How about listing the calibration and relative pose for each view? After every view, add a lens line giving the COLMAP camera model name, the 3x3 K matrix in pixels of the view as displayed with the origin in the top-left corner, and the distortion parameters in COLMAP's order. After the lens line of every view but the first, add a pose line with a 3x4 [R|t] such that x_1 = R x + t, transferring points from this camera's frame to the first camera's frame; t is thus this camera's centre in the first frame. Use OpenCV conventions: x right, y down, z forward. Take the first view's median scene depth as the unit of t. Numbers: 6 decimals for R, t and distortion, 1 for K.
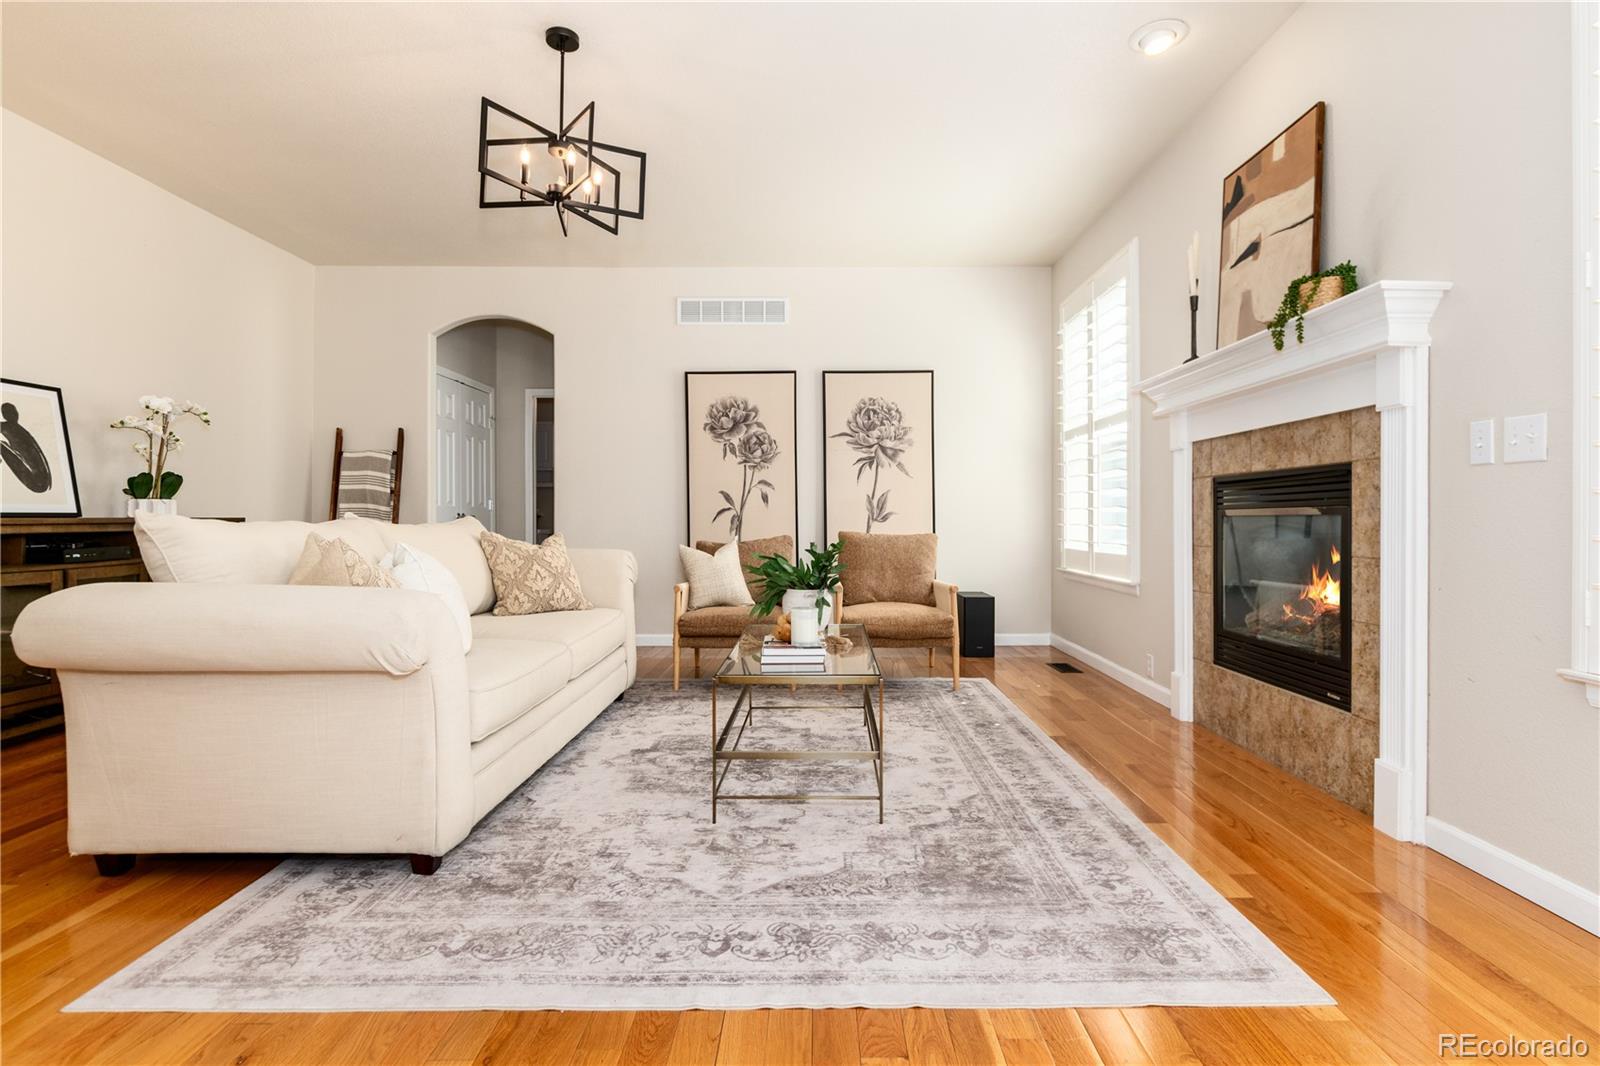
lens RADIAL K [[810.4, 0, 800.0], [0, 810.4, 533.0], [0, 0, 1]] dist [-0.000379, 0.000017]
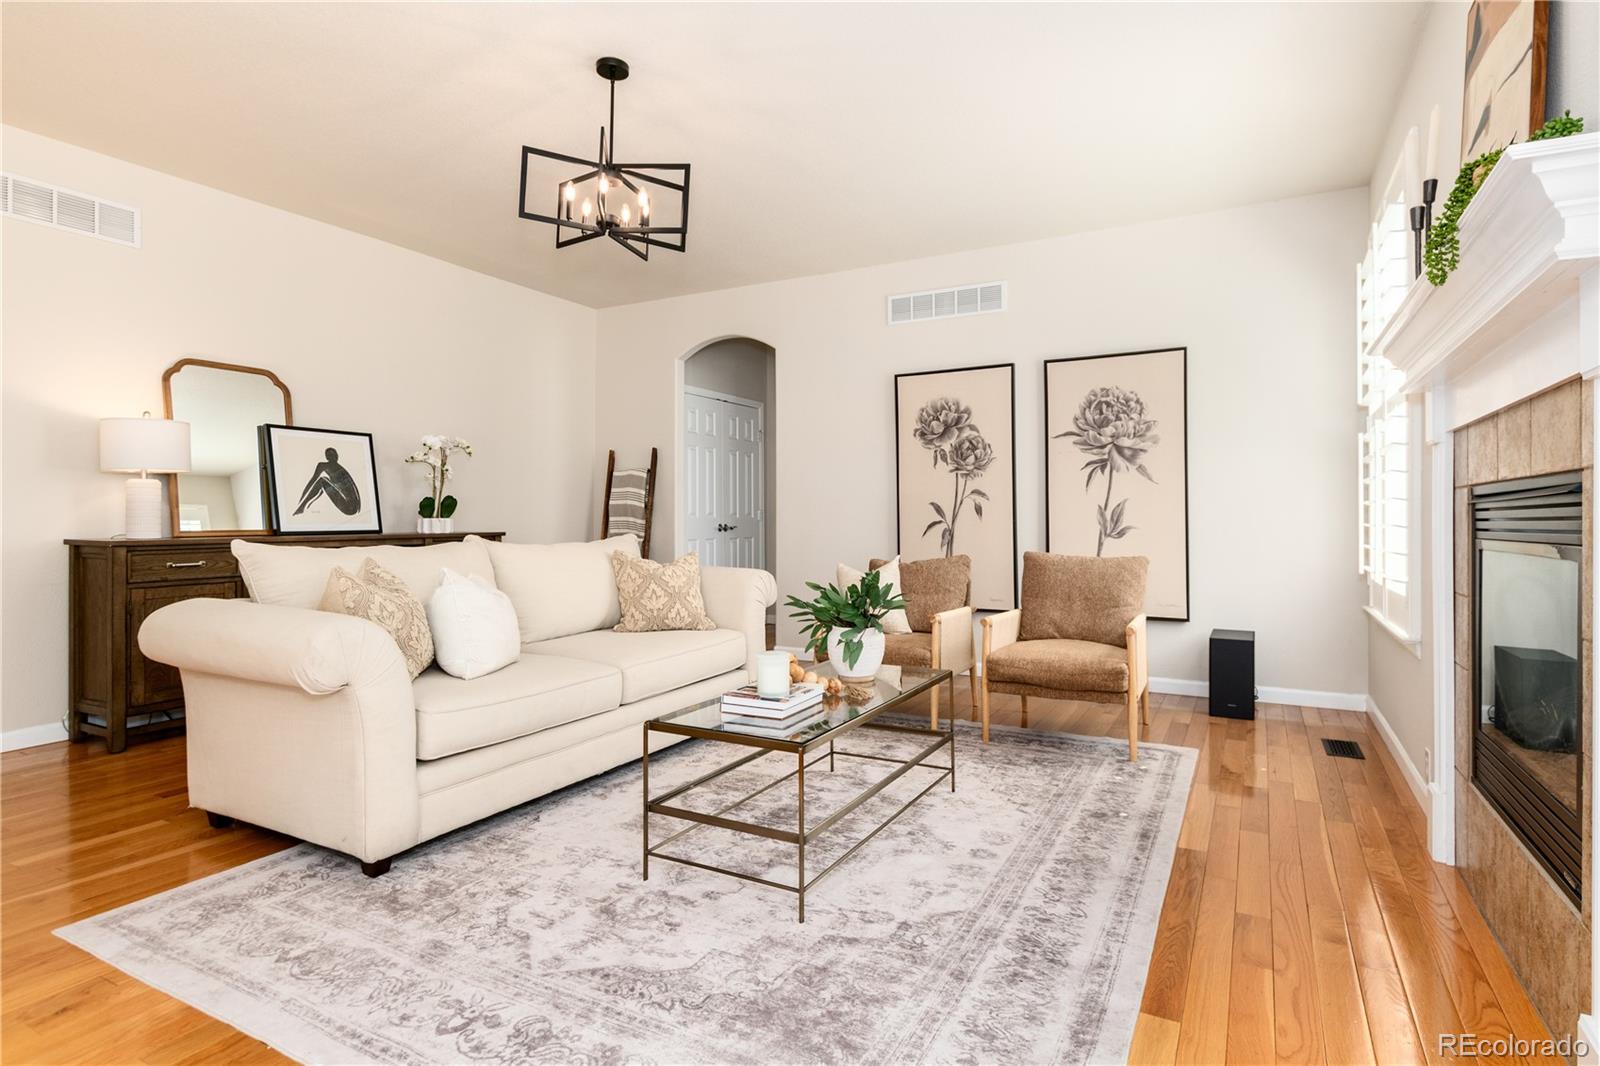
lens RADIAL K [[828.9, 0, 800.0], [0, 828.9, 533.0], [0, 0, 1]] dist [0.002421, -0.000343]
pose [[0.878028, 0.007361, -0.478552, 0.299508], [-0.006737, 0.999973, 0.003020, -0.026135], [0.478561, 0.000572, 0.878054, 0.149995]]
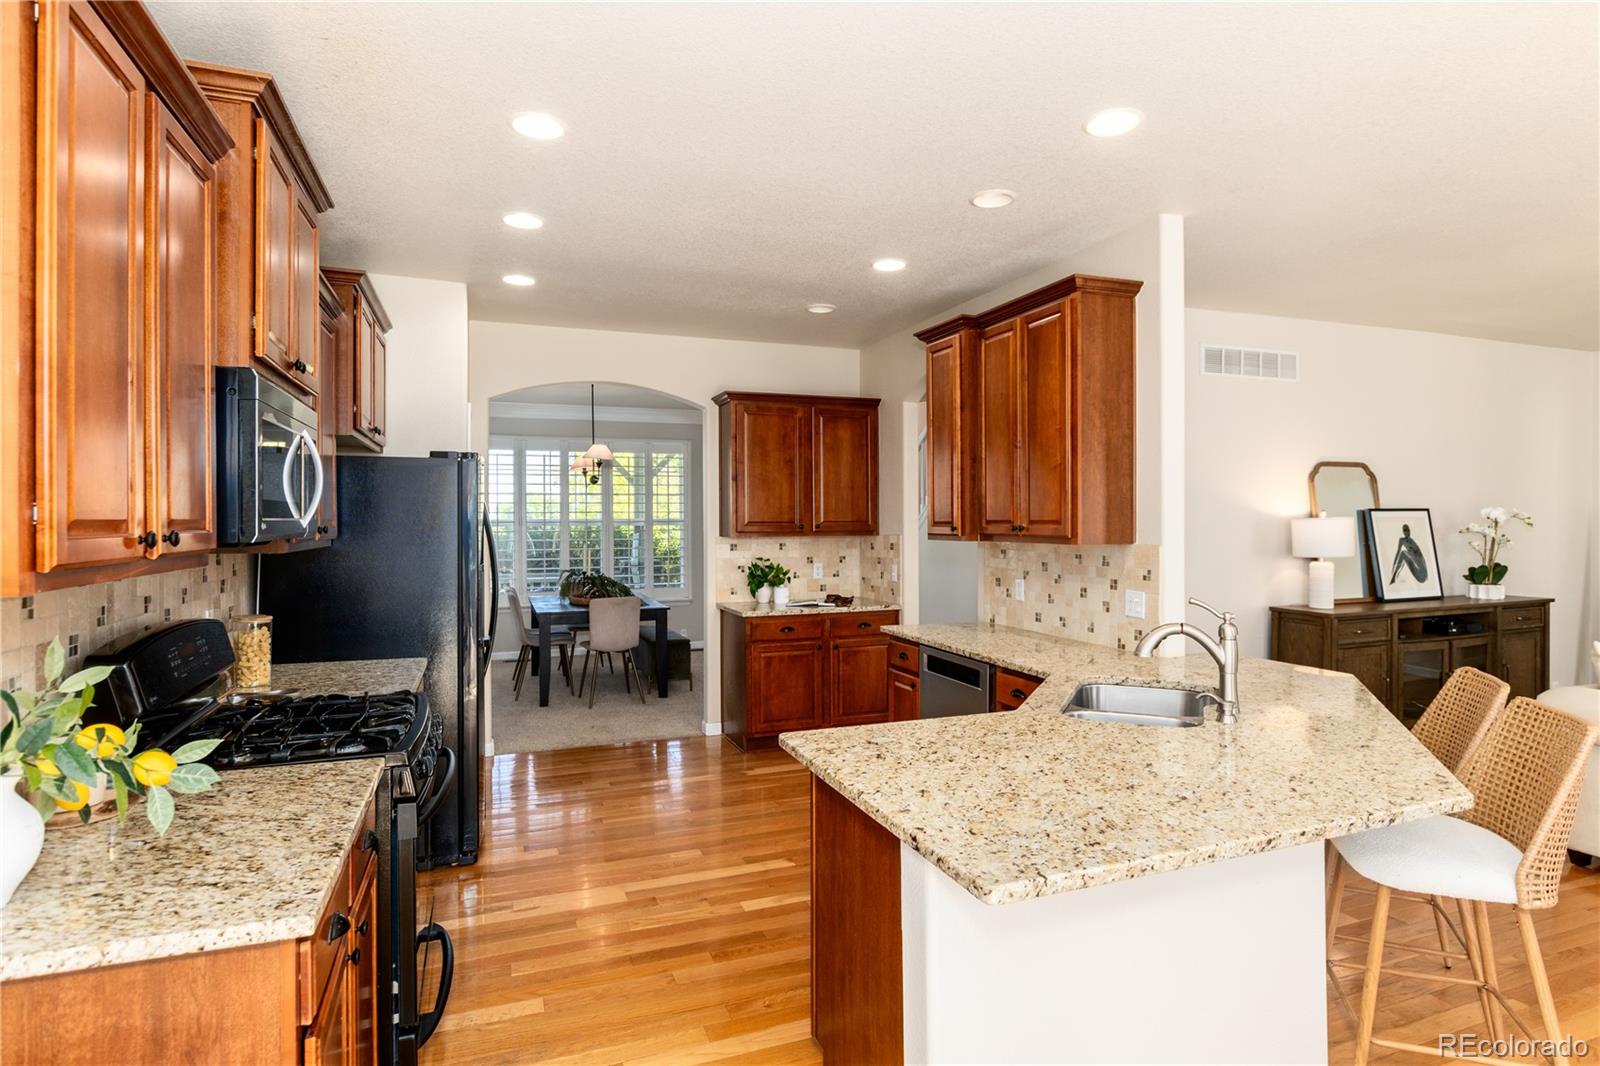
lens RADIAL K [[839.9, 0, 800.0], [0, 839.9, 533.0], [0, 0, 1]] dist [0.000089, -0.014533]
pose [[0.357190, 0.019951, -0.933819, 0.081185], [-0.014750, 0.999768, 0.015719, -0.130923], [0.933915, 0.008159, 0.357401, -0.550890]]
